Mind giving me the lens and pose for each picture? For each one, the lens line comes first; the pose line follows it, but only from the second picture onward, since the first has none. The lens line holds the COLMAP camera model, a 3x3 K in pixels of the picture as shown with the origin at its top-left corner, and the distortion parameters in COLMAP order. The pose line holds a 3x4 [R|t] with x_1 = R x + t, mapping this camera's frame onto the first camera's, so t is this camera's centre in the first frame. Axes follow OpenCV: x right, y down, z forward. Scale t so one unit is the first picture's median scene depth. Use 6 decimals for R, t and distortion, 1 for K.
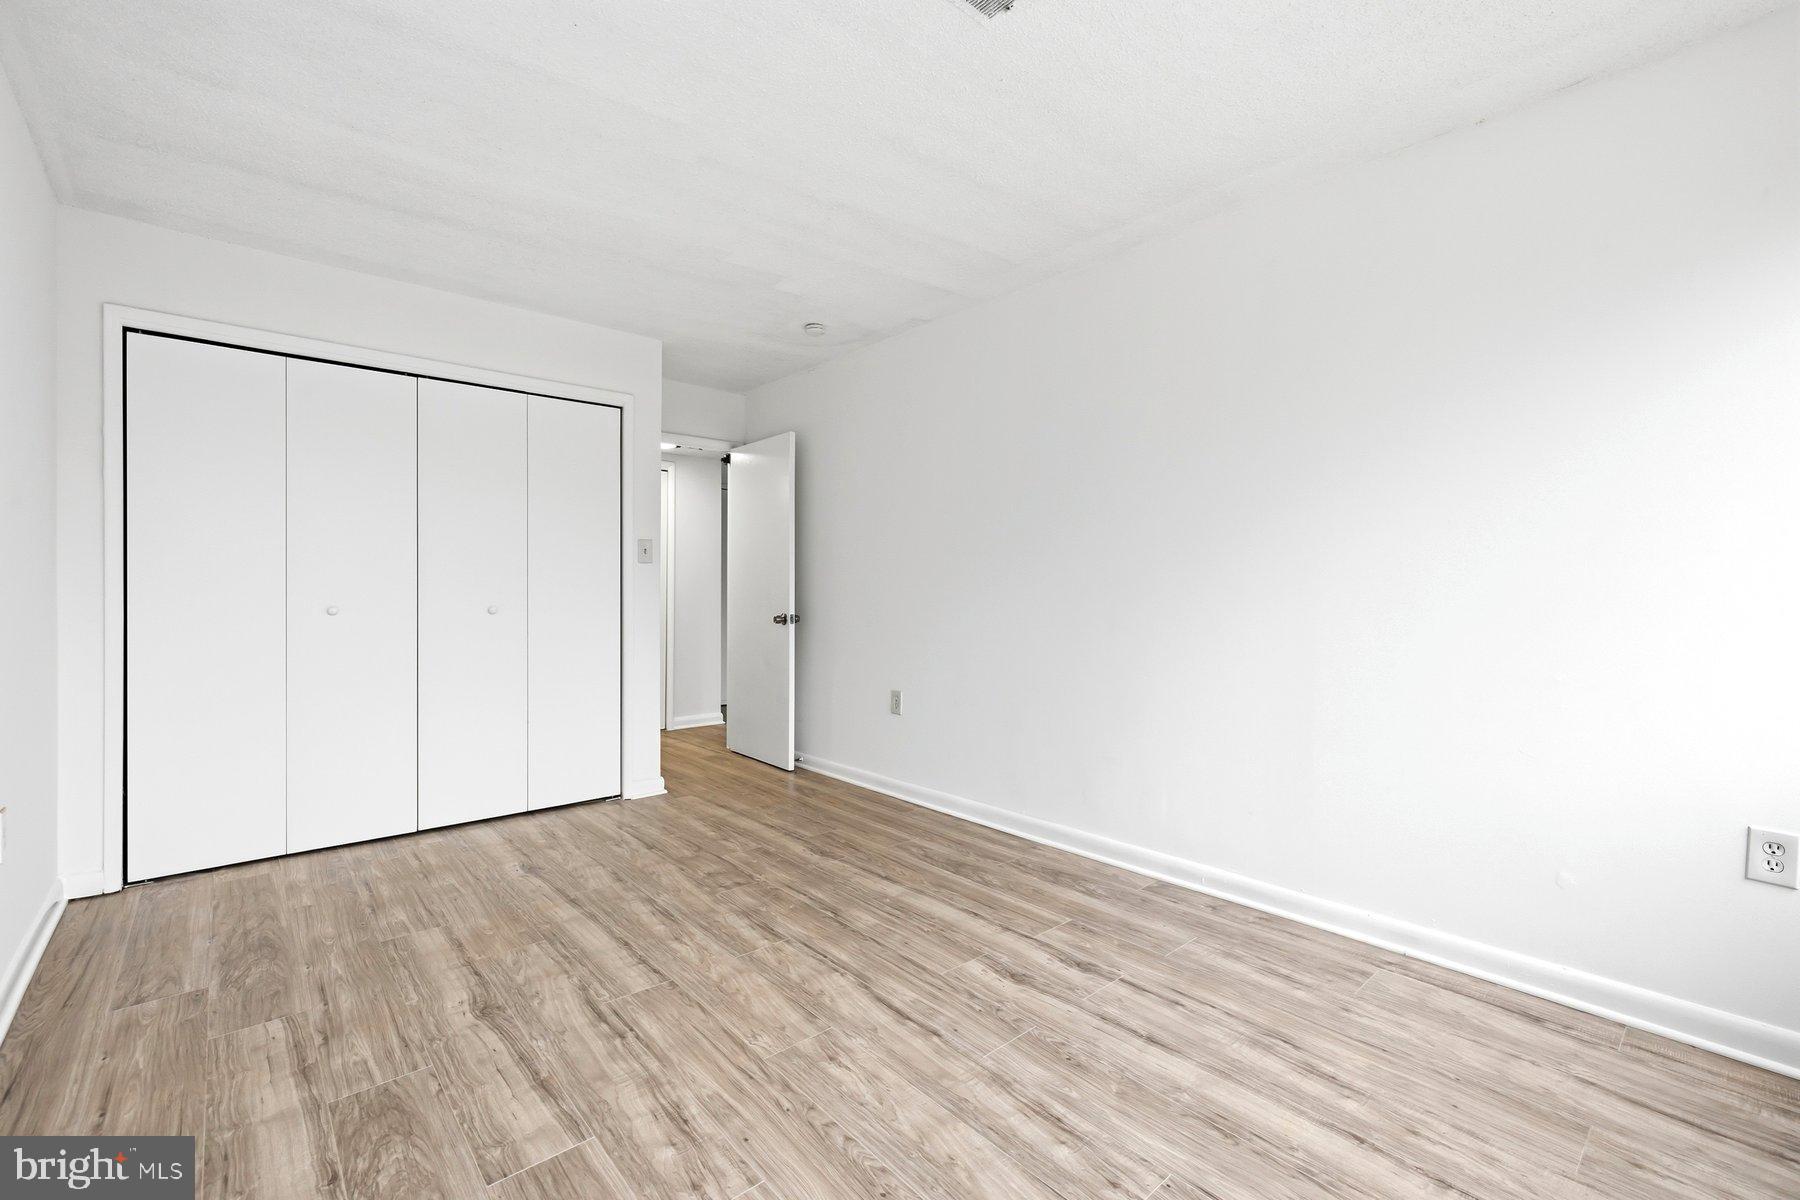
lens RADIAL K [[763.4, 0, 885.8], [0, 763.4, 607.8], [0, 0, 1]] dist [-0.001699, 0.001198]
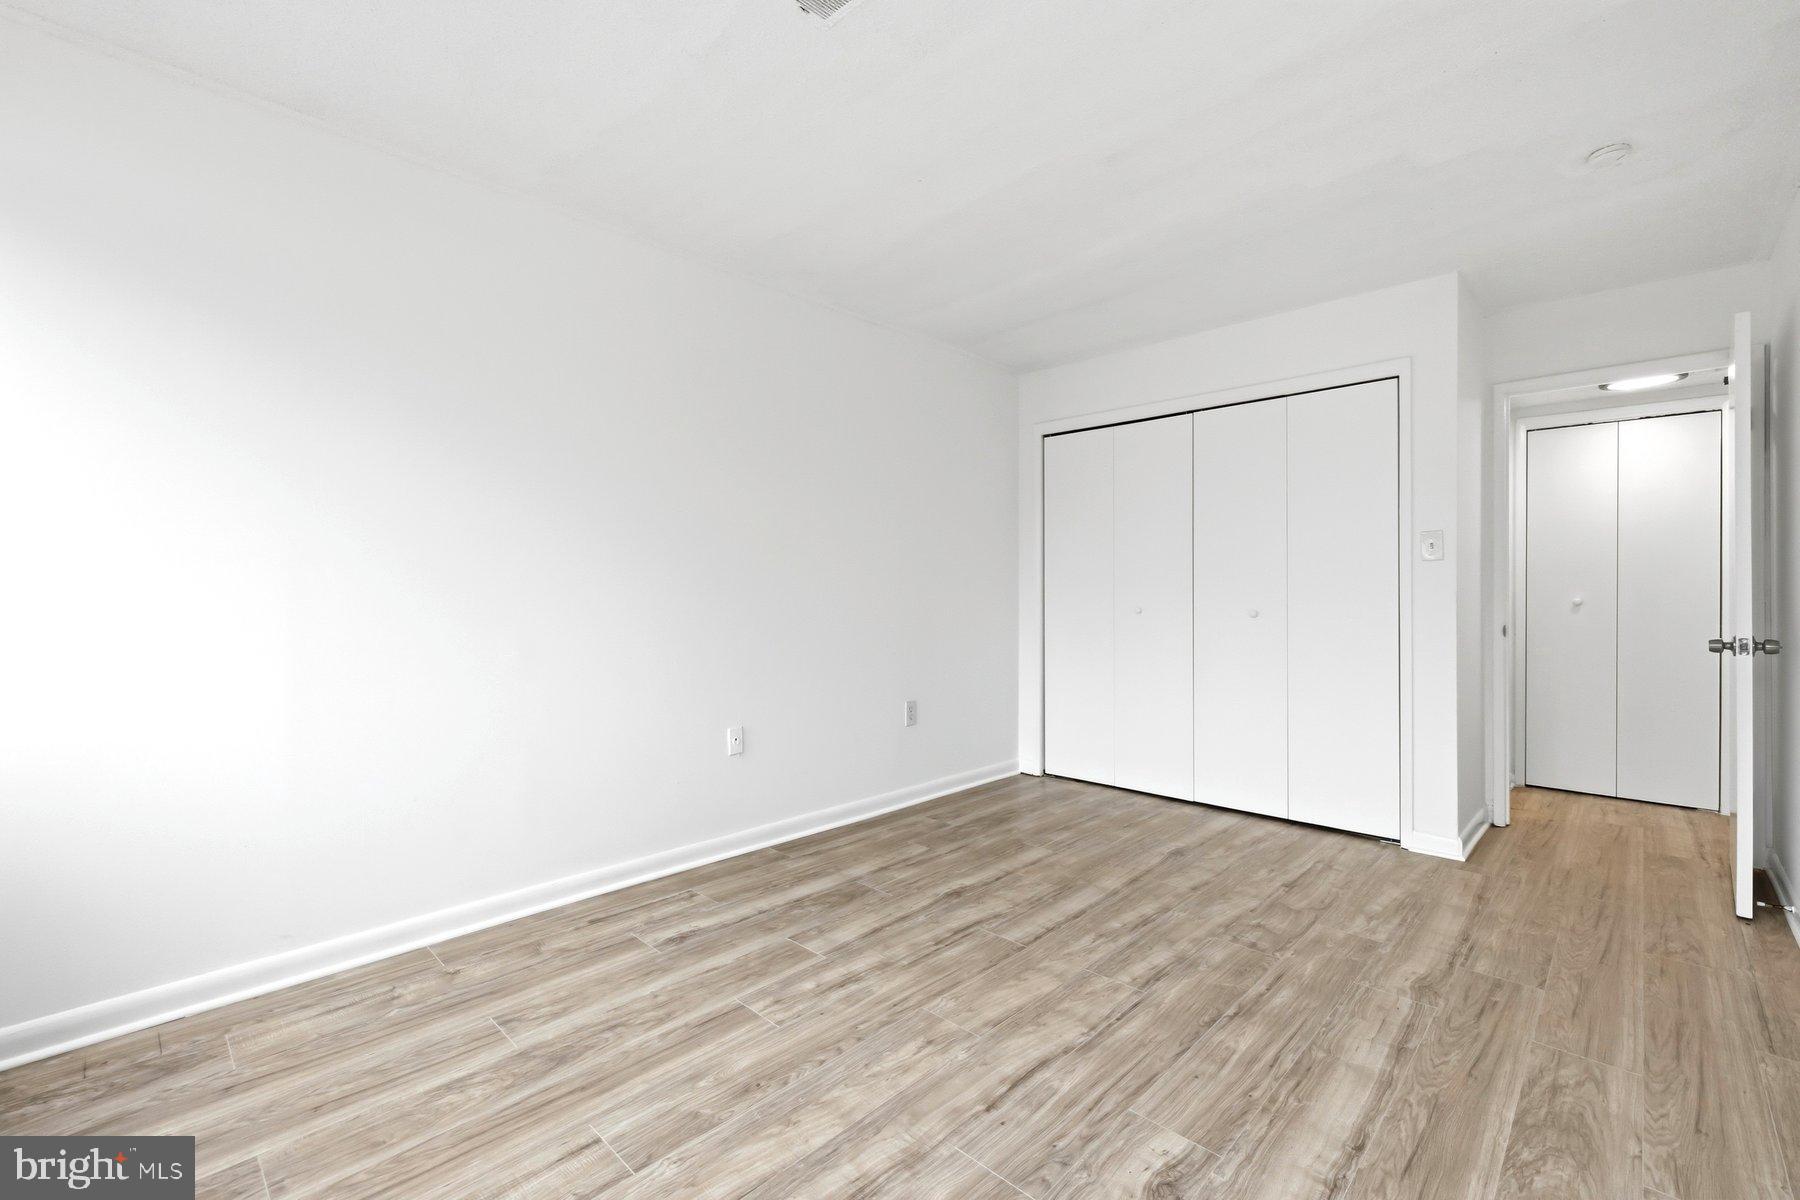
lens RADIAL K [[763.4, 0, 907.0], [0, 763.4, 594.1], [0, 0, 1]] dist [-0.001699, 0.001198]
pose [[0.095290, -0.001831, -0.995448, 0.717435], [-0.025354, 0.999669, -0.004265, -0.010133], [0.995127, 0.025645, 0.095212, 0.638069]]
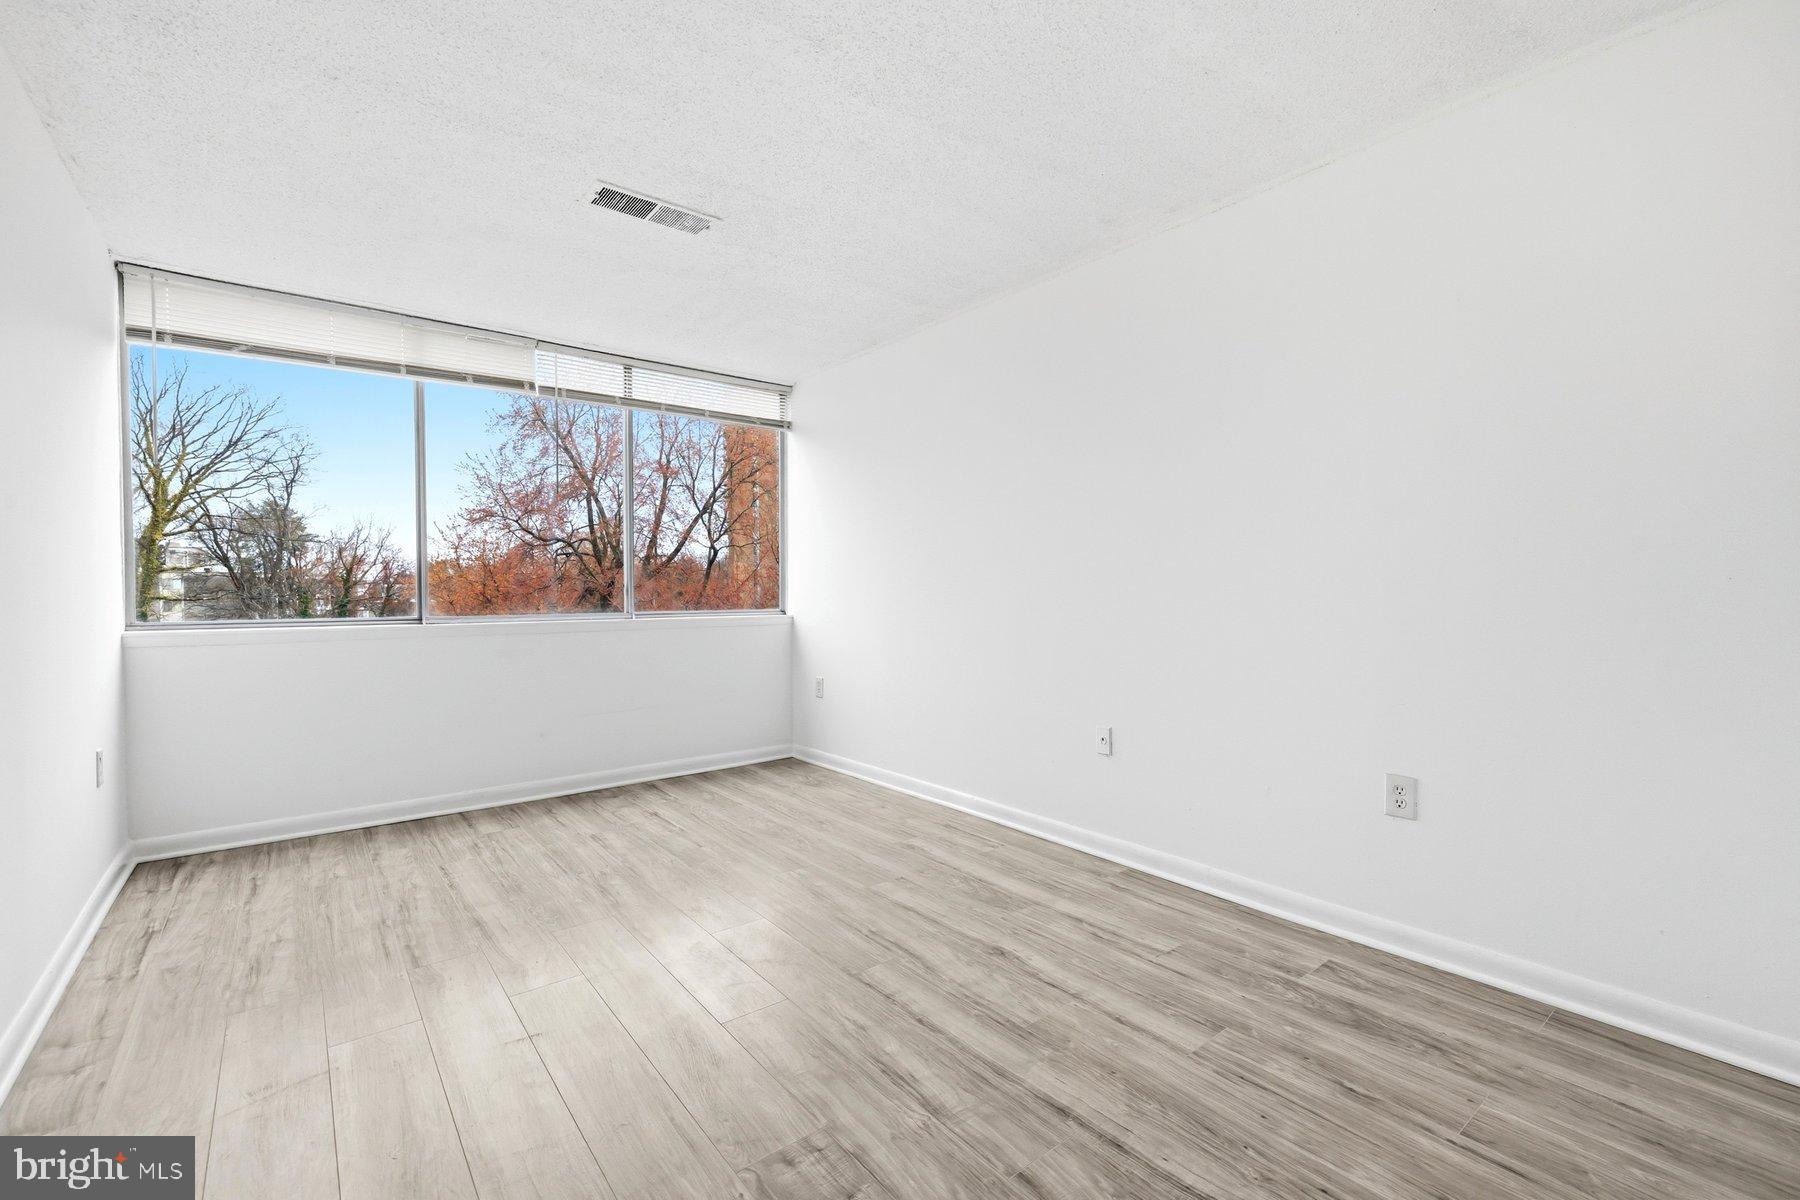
lens RADIAL K [[763.4, 0, 897.1], [0, 763.4, 592.1], [0, 0, 1]] dist [-0.001699, 0.001198]
pose [[-0.999365, 0.000070, 0.035635, -0.341109], [0.001149, 0.999541, 0.030259, -0.046581], [-0.035617, 0.030281, -0.998907, 1.792851]]
